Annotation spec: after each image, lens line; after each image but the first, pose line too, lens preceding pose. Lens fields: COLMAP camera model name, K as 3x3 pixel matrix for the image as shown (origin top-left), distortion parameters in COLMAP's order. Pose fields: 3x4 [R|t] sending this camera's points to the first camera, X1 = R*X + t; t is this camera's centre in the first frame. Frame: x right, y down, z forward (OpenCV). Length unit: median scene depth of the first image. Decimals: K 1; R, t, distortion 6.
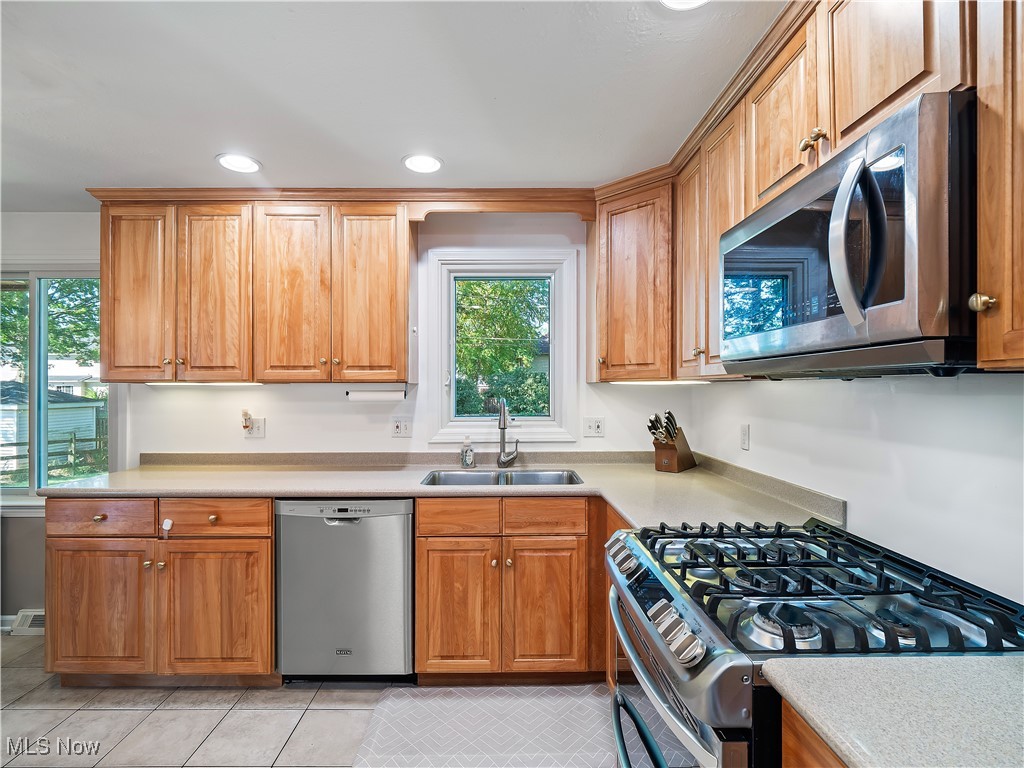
lens RADIAL K [[506.0, 0, 512.0], [0, 506.0, 384.0], [0, 0, 1]] dist [-0.001793, -0.001065]
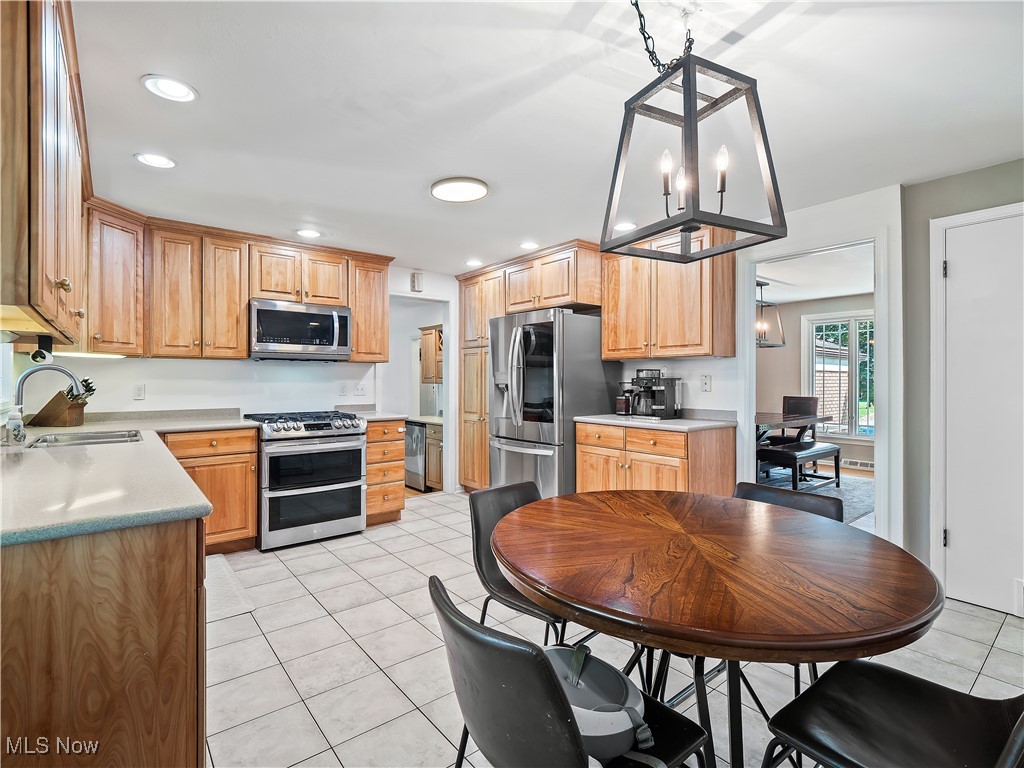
lens RADIAL K [[494.8, 0, 513.8], [0, 494.8, 380.9], [0, 0, 1]] dist [-0.000316, -0.000987]
pose [[-0.625570, -0.000700, 0.780168, -1.400545], [-0.001888, 0.999998, -0.000616, 0.060154], [-0.780166, -0.001858, -0.625570, 0.960991]]
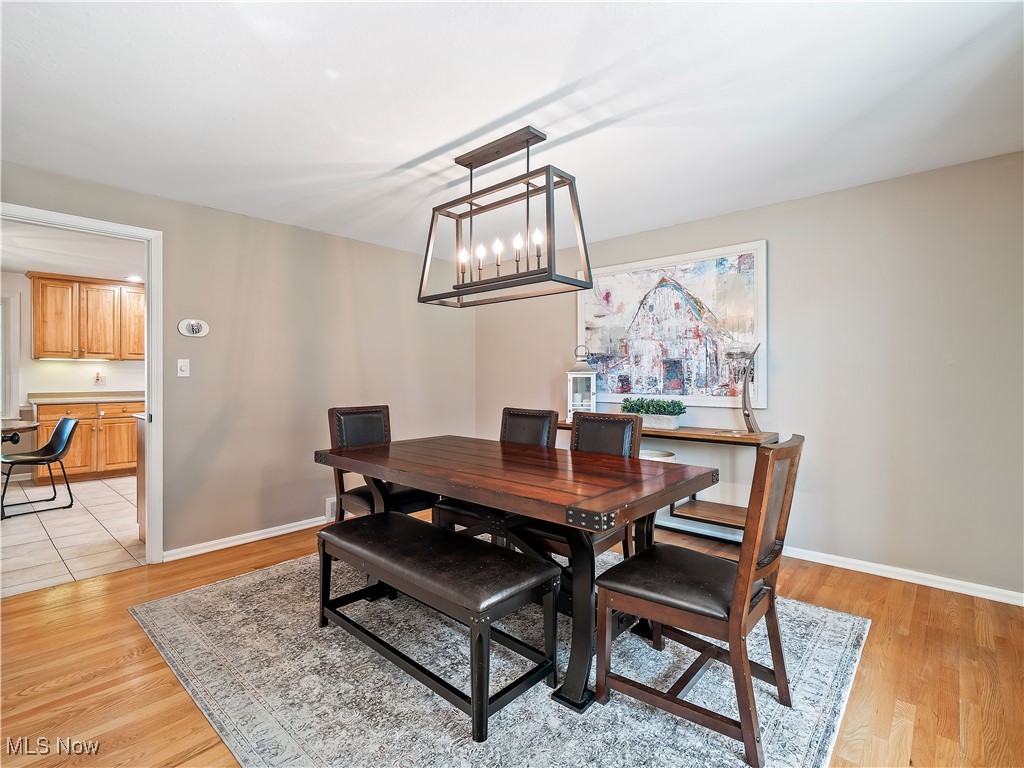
lens RADIAL K [[494.8, 0, 513.8], [0, 494.8, 380.9], [0, 0, 1]] dist [-0.000316, -0.000987]
pose [[0.674235, -0.003222, 0.738510, -0.999642], [-0.007058, 0.999917, 0.010806, 0.059172], [-0.738483, -0.012498, 0.674156, -2.025196]]
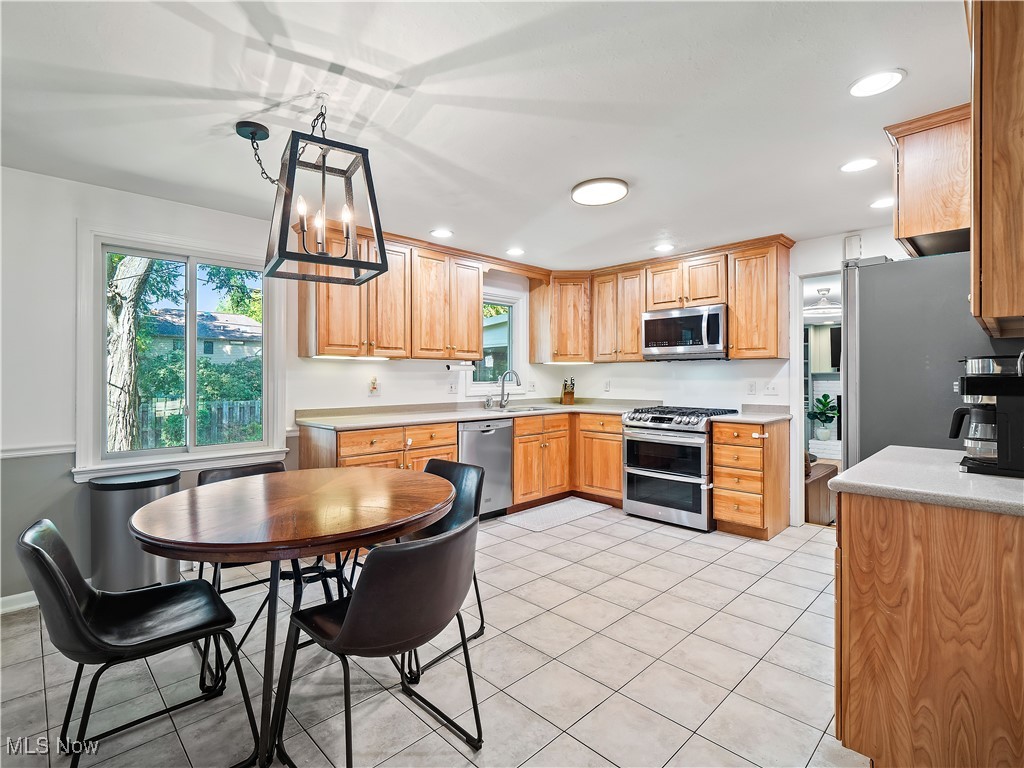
lens RADIAL K [[494.8, 0, 513.8], [0, 494.8, 380.9], [0, 0, 1]] dist [-0.000316, -0.000987]
pose [[0.716245, -0.004005, 0.697838, -1.384523], [-0.003526, 0.999950, 0.009358, 0.053332], [-0.697840, -0.009163, 0.716195, -0.359827]]
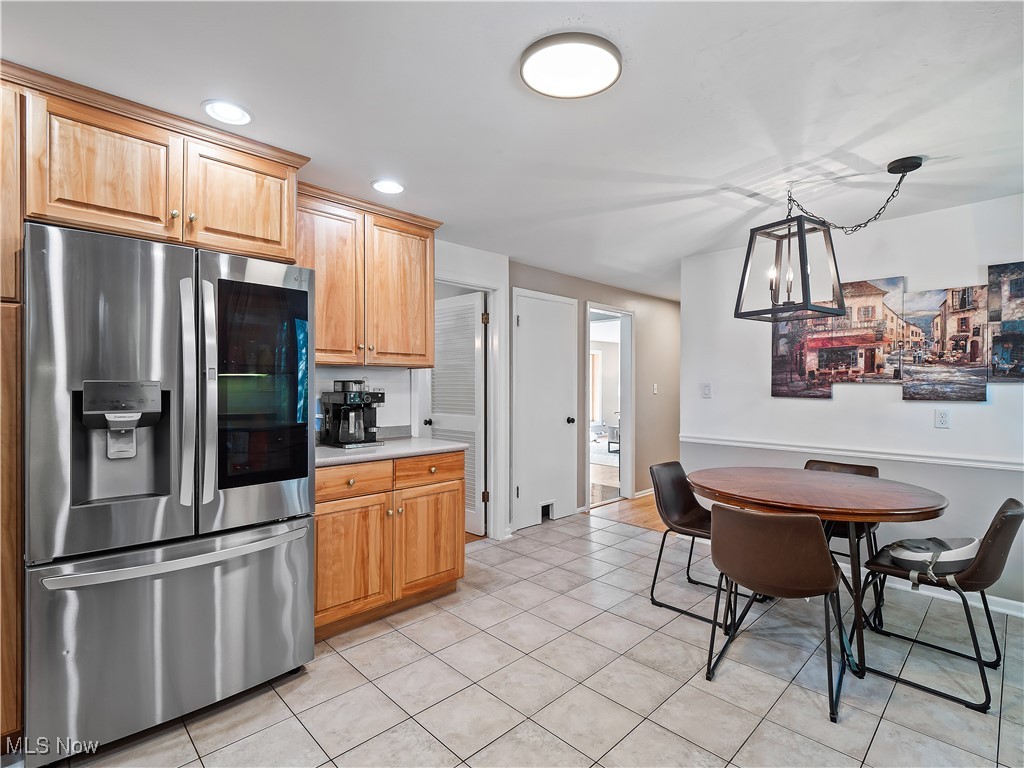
lens RADIAL K [[494.8, 0, 513.8], [0, 494.8, 380.9], [0, 0, 1]] dist [-0.000316, -0.000987]
pose [[-0.721646, -0.006916, -0.692228, 0.080950], [0.003085, 0.999908, -0.013207, 0.039832], [0.692256, -0.011666, -0.721558, 0.756014]]
